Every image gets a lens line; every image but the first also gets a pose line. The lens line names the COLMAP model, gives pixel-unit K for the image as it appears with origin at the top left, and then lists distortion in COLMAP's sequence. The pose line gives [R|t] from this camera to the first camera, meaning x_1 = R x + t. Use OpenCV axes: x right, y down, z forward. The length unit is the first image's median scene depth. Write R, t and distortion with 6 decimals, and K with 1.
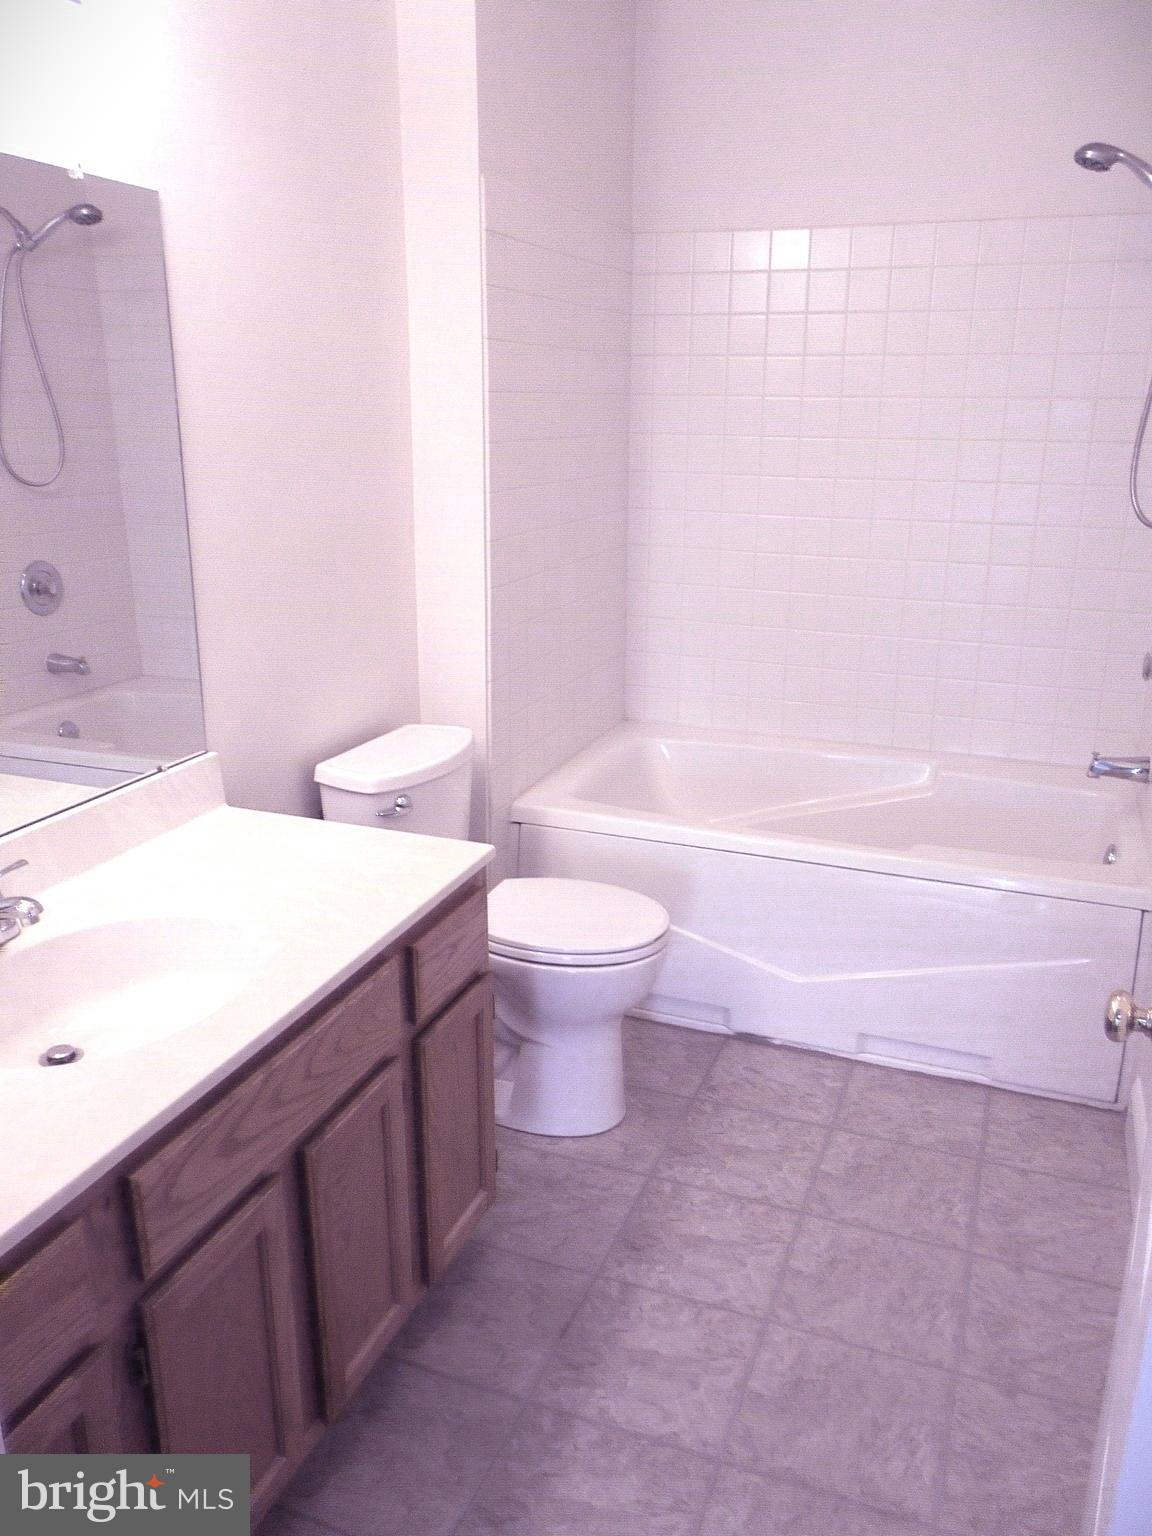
lens RADIAL K [[1173.1, 0, 592.9], [0, 1173.1, 761.3], [0, 0, 1]] dist [0.001018, 0.001296]
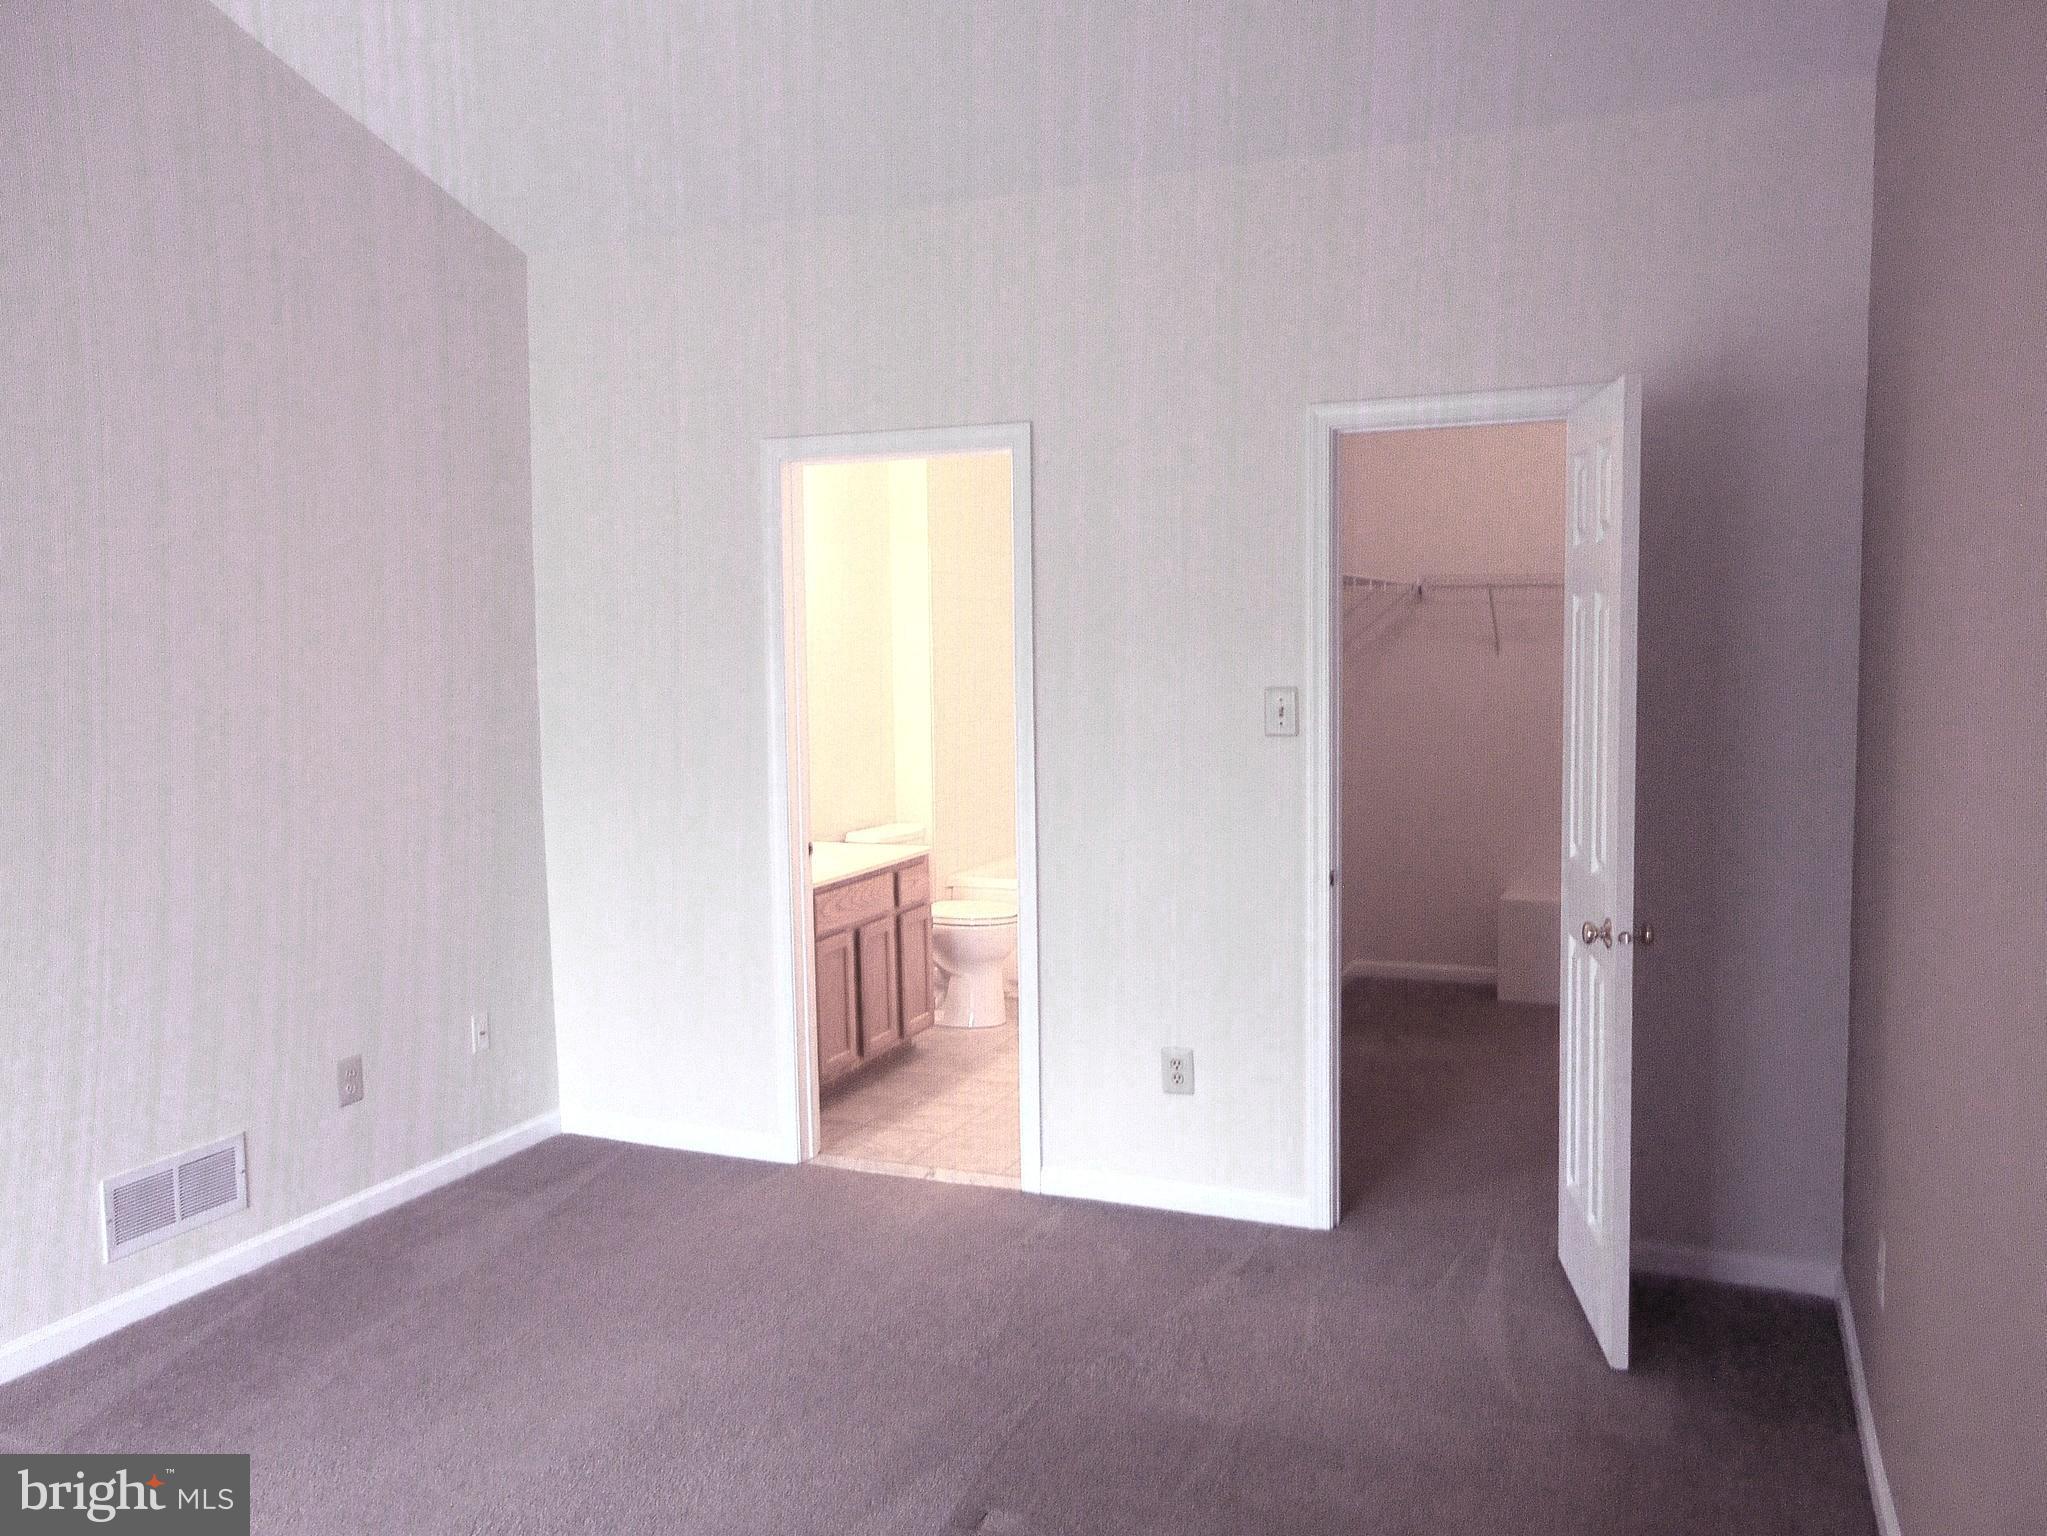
lens RADIAL K [[1653.9, 0, 1023.5], [0, 1653.9, 768.0], [0, 0, 1]] dist [-0.027326, 0.000128]
pose [[0.998927, -0.017285, -0.042959, 0.229069], [0.008132, 0.978783, -0.204740, 0.580579], [0.045586, 0.204171, 0.977873, -2.121968]]
